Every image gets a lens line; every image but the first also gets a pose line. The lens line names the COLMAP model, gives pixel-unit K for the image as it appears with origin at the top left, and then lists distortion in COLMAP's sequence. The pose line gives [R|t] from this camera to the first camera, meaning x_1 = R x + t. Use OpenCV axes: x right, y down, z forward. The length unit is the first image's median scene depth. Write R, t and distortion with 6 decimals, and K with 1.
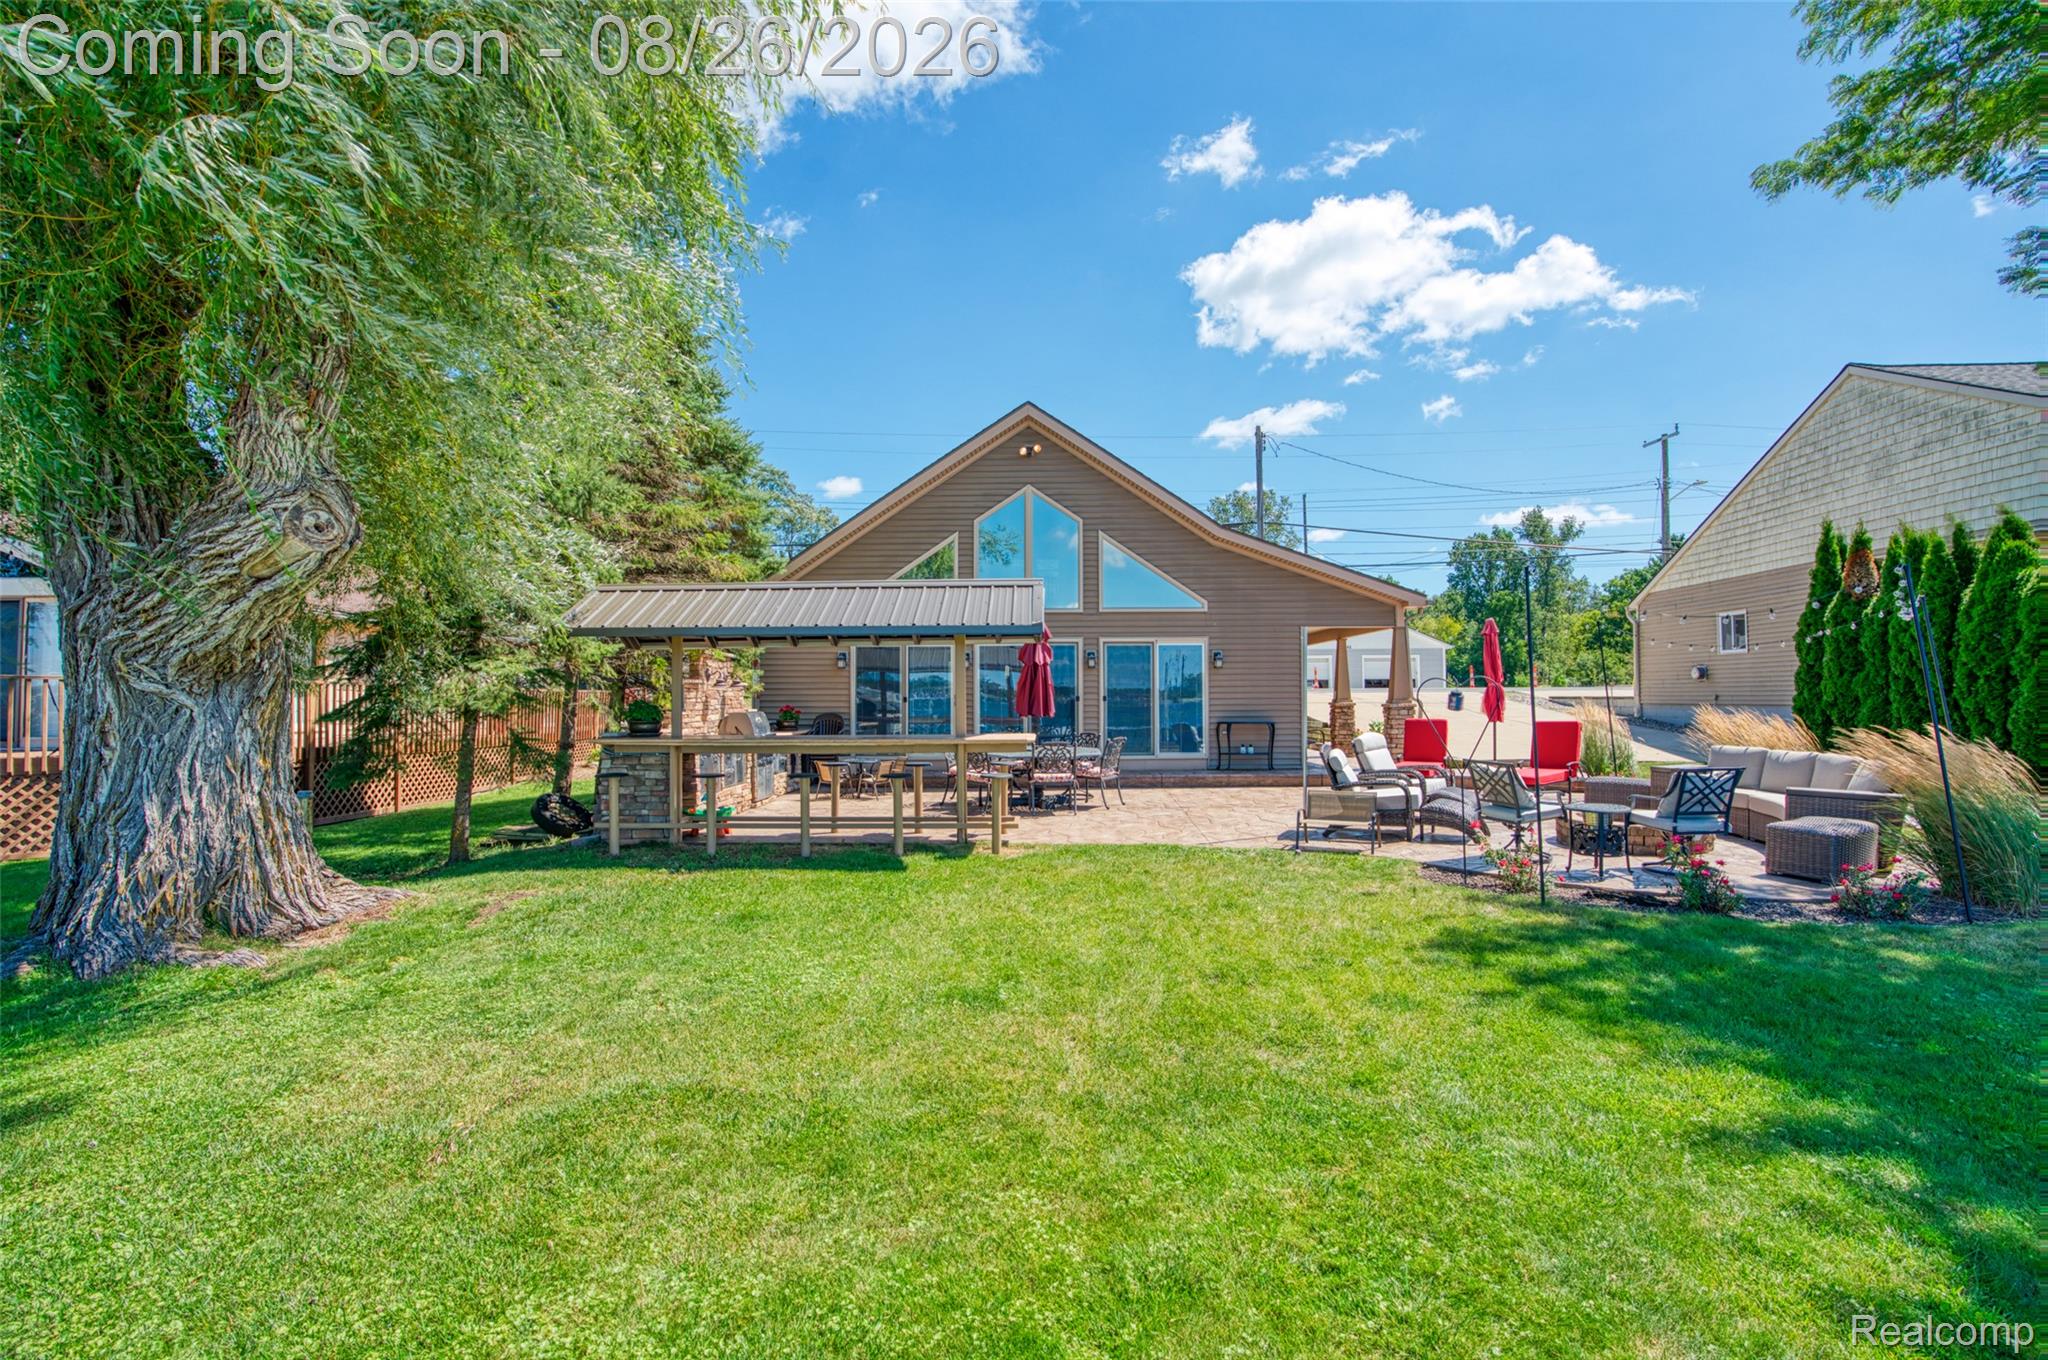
lens RADIAL K [[931.0, 0, 1012.4], [0, 931.0, 683.2], [0, 0, 1]] dist [-0.056123, 0.018312]
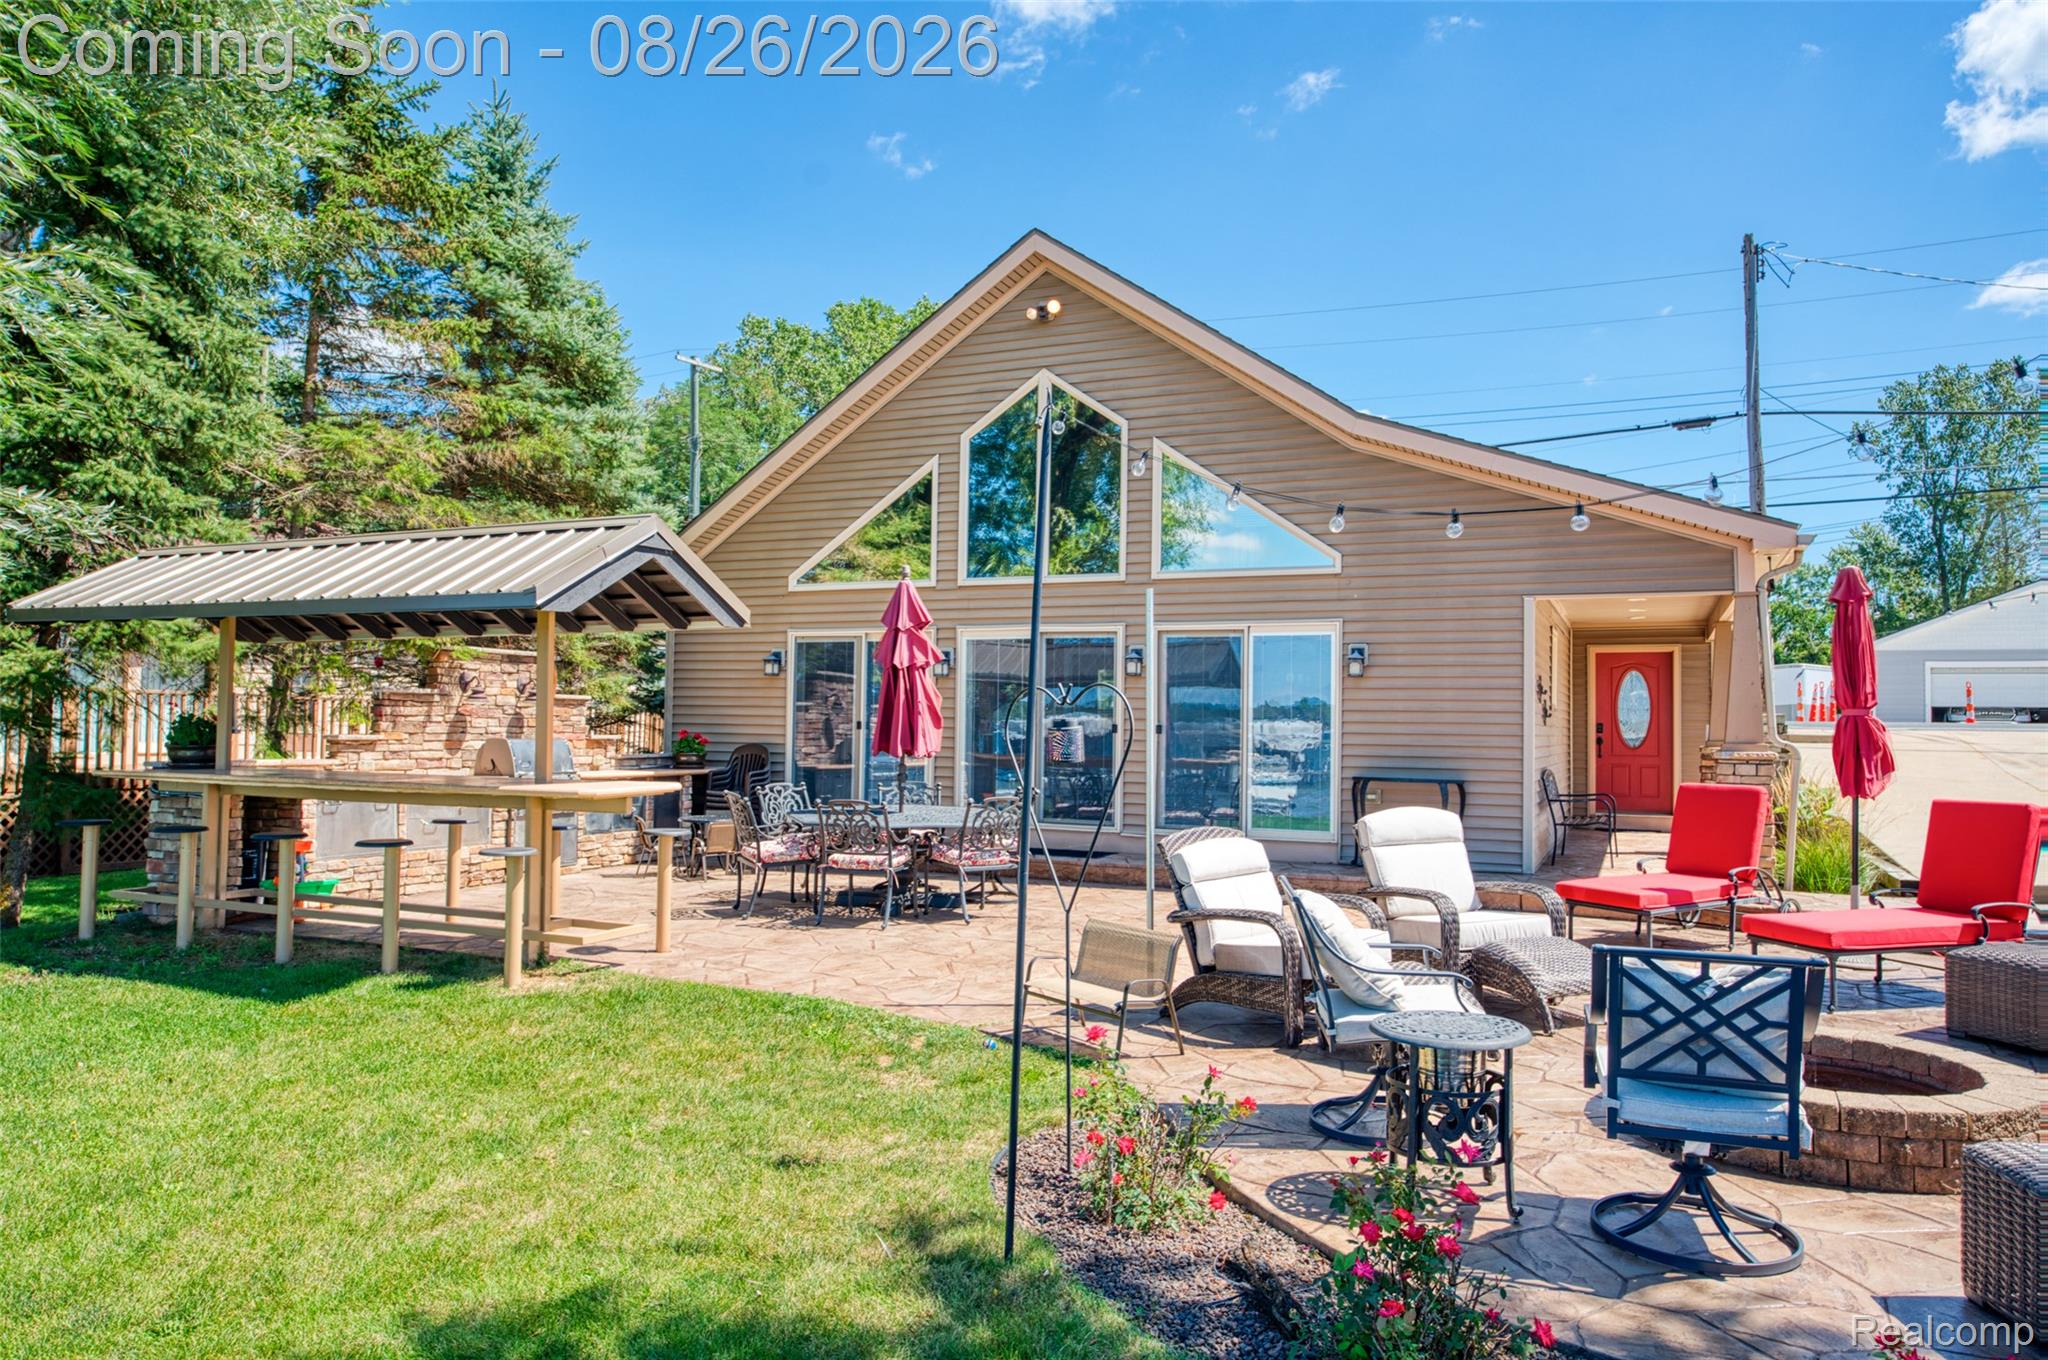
lens RADIAL K [[1348.9, 0, 1025.0], [0, 1348.9, 681.7], [0, 0, 1]] dist [-0.010430, 0.032686]
pose [[0.918827, 0.003971, -0.394640, 0.355756], [-0.010709, 0.999832, -0.014872, 0.000392], [0.394515, 0.017891, 0.918715, 0.204584]]
